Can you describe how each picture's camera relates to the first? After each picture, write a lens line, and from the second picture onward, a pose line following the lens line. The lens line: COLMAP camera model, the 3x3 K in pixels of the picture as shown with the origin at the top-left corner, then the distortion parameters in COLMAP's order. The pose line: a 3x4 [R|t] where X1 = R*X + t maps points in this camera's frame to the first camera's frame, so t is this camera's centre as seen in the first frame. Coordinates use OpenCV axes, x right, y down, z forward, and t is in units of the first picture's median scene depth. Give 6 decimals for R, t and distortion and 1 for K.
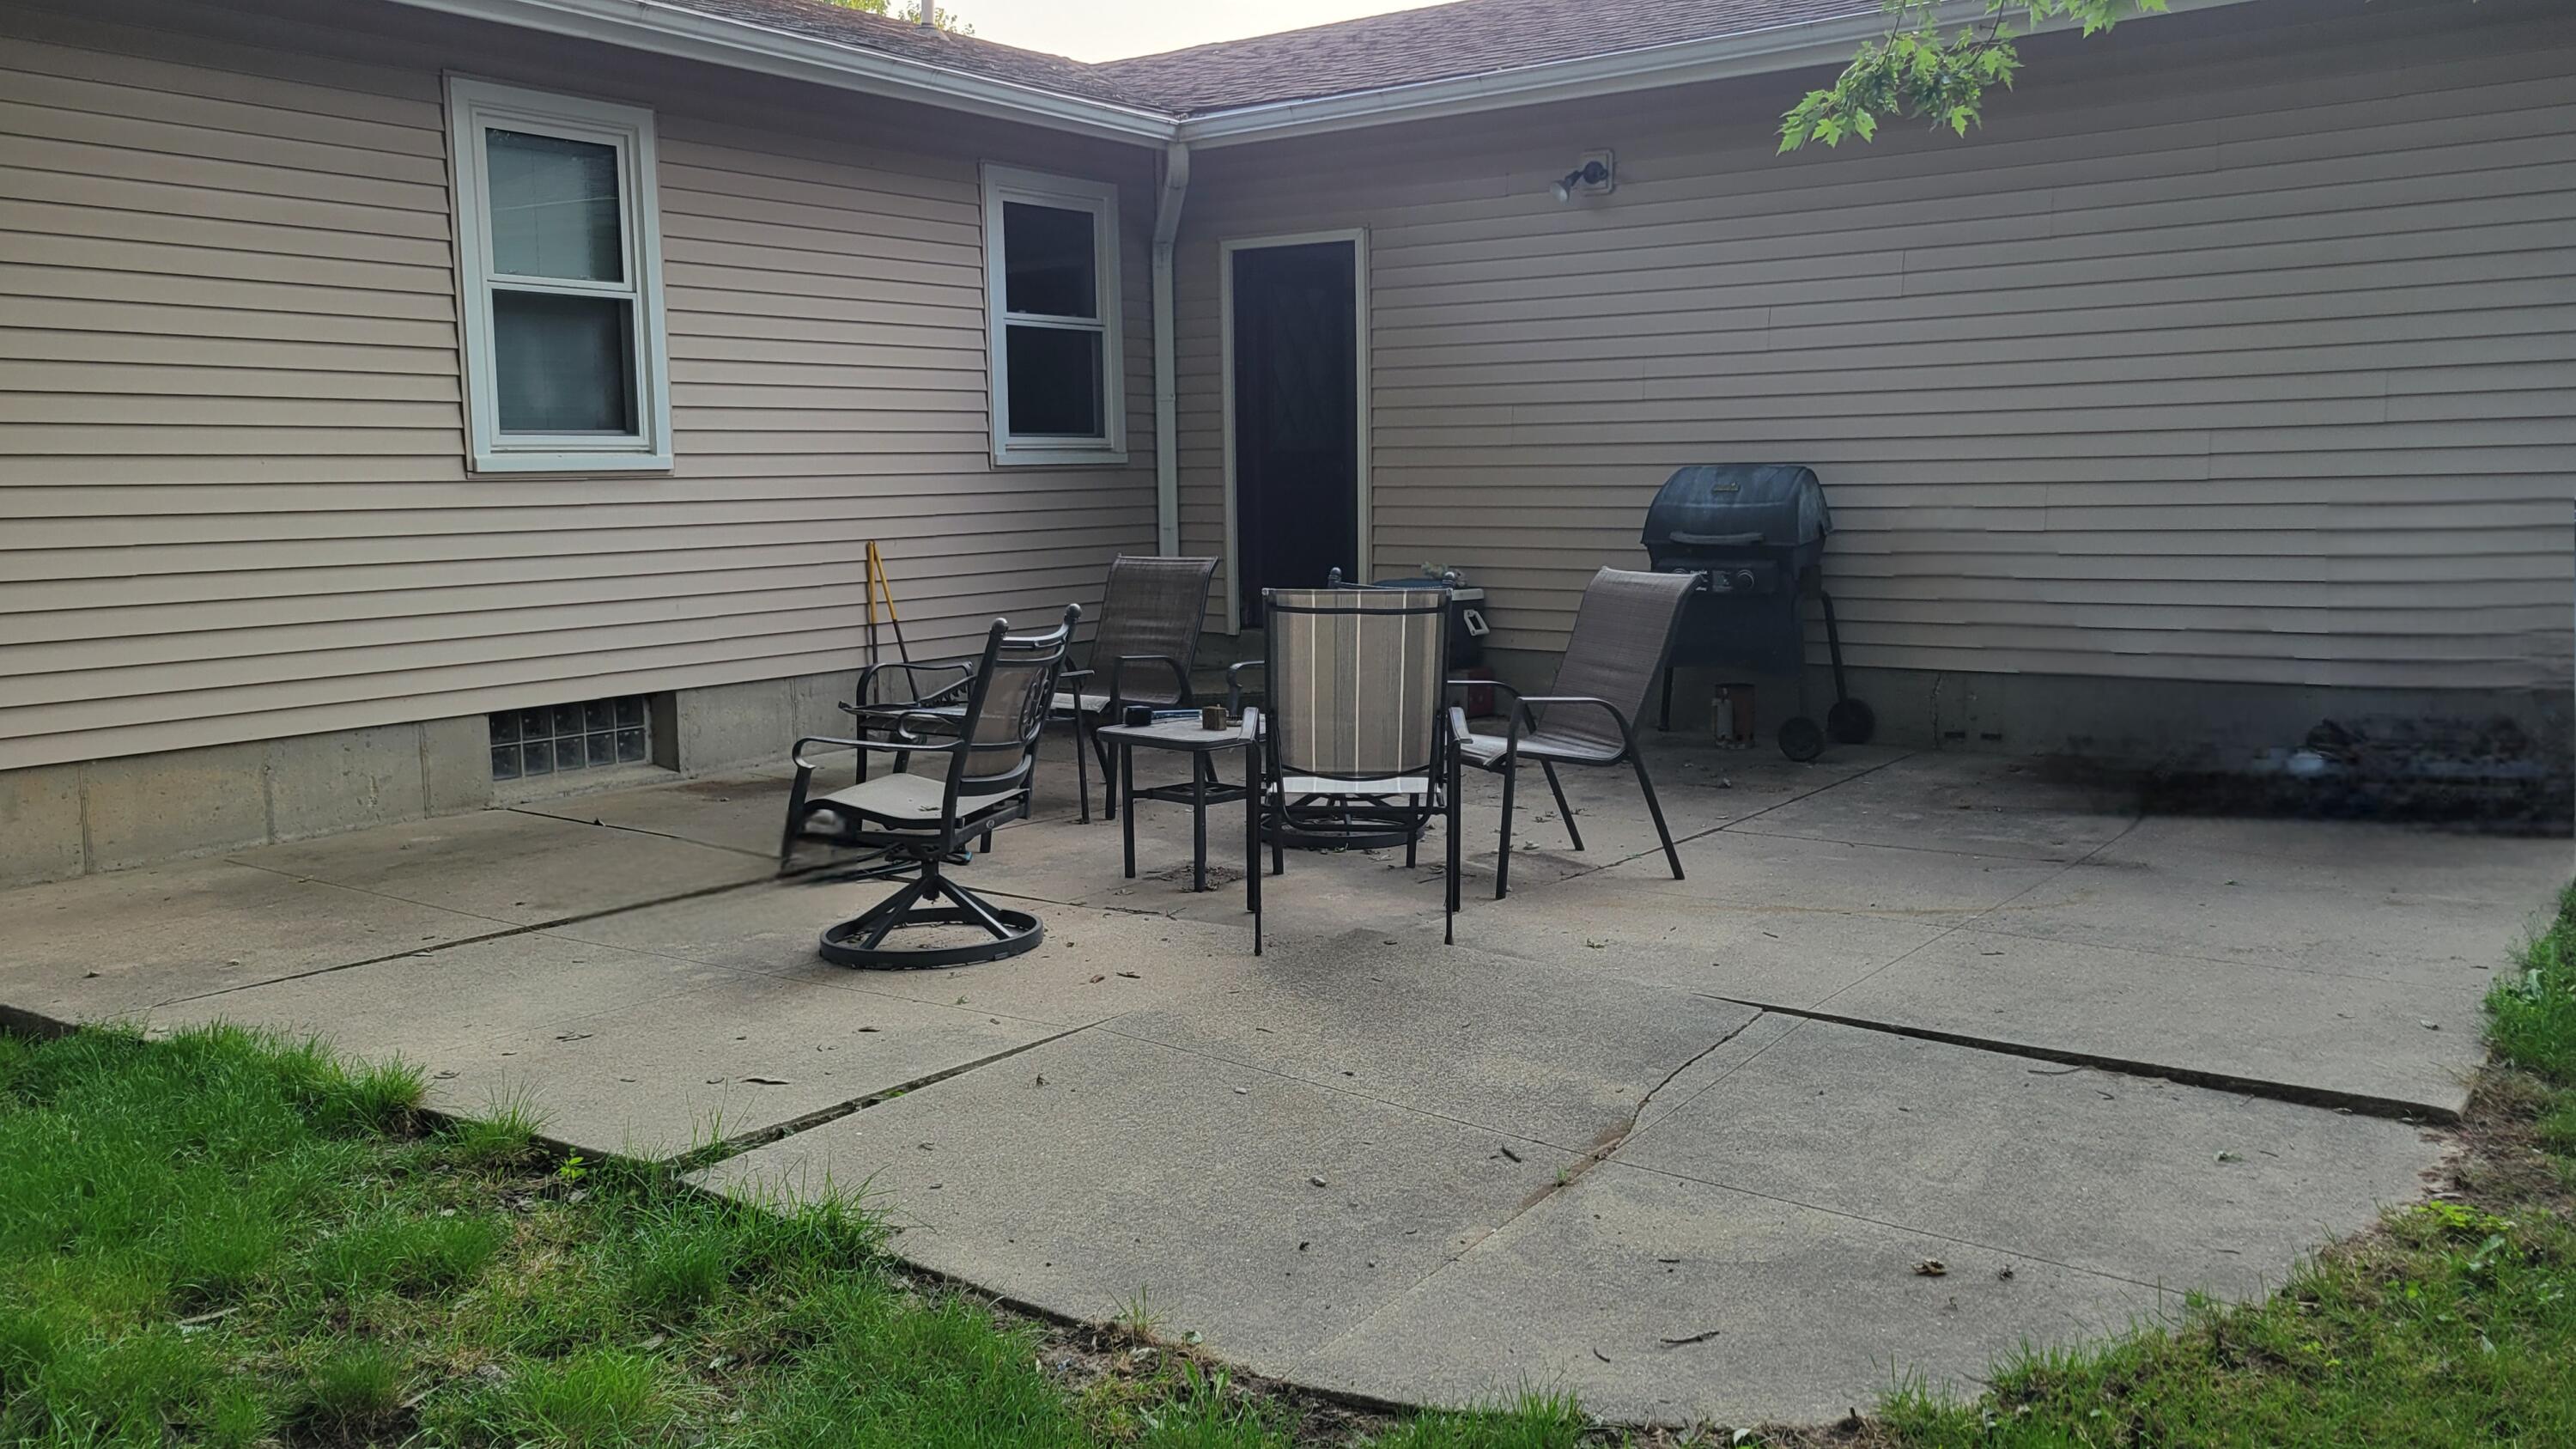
lens RADIAL K [[2010.8, 0, 1289.7], [0, 2010.8, 720.6], [0, 0, 1]] dist [0.031483, -0.006566]
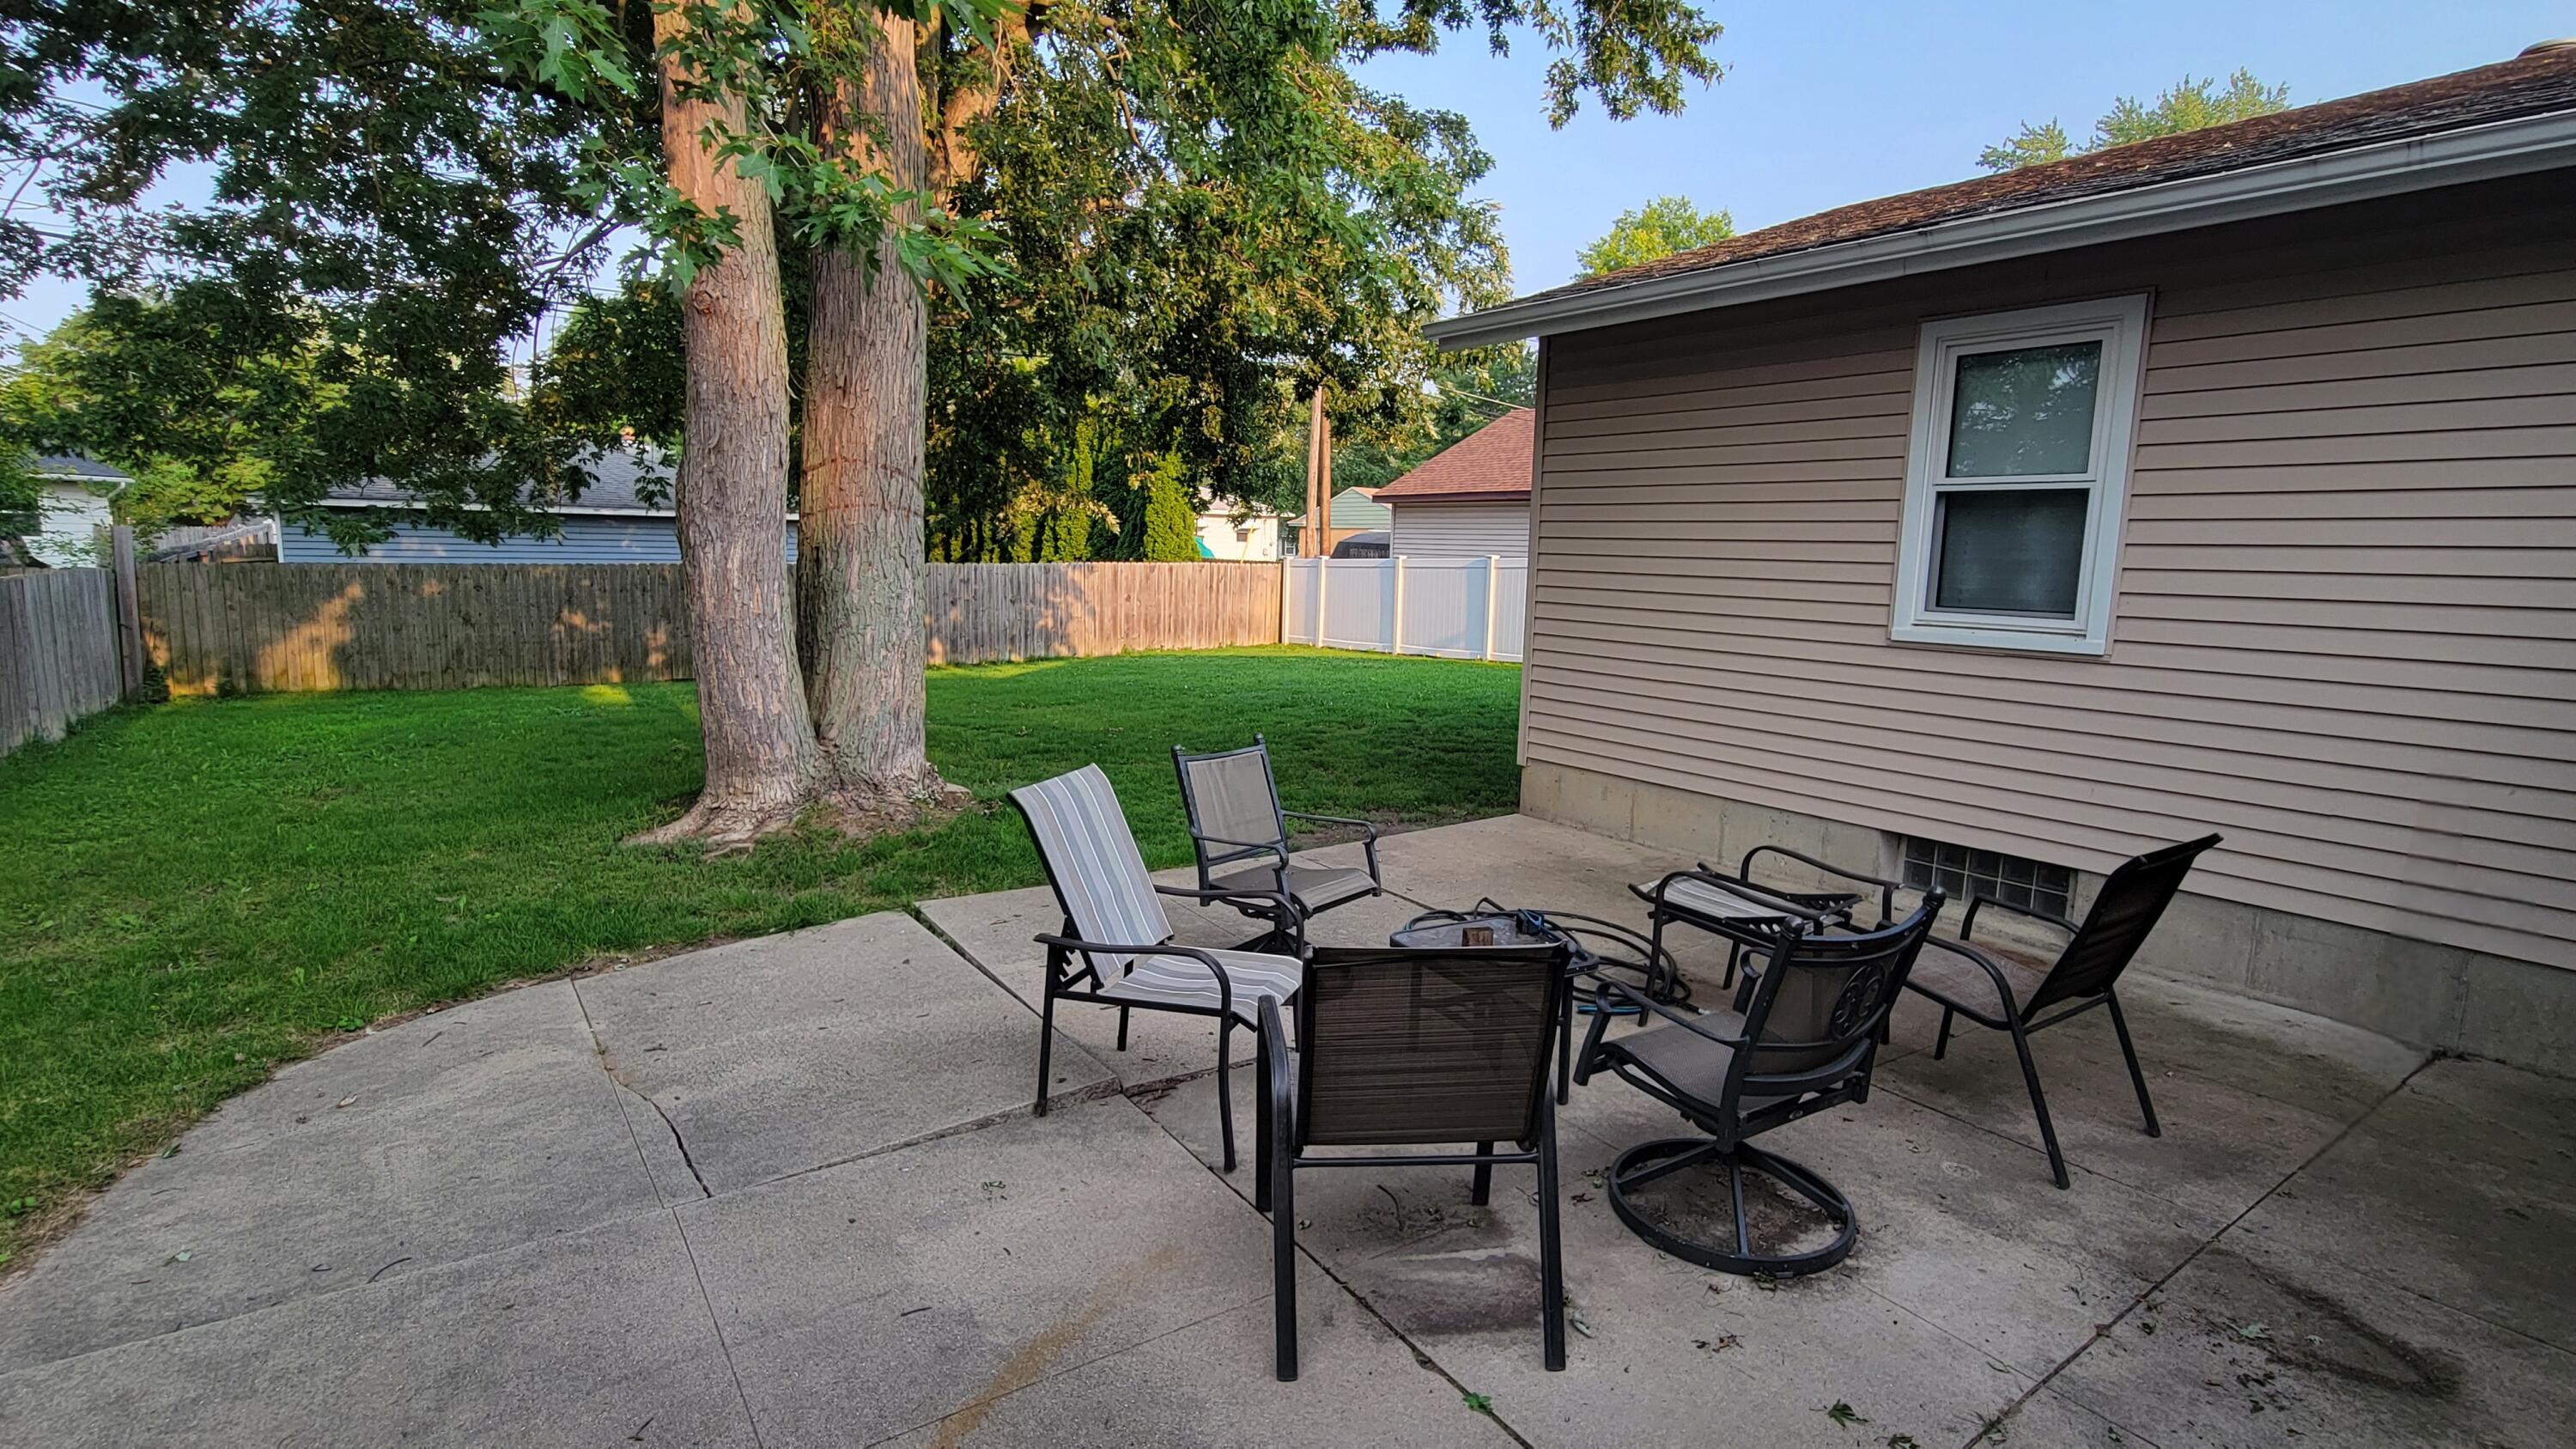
lens RADIAL K [[1215.1, 0, 1270.0], [0, 1215.1, 732.9], [0, 0, 1]] dist [0.002339, -0.000079]
pose [[-0.330578, 0.151397, -0.931556, 0.418211], [-0.137183, 0.968858, 0.206141, -0.162810], [0.933755, 0.195940, -0.299514, 0.843050]]
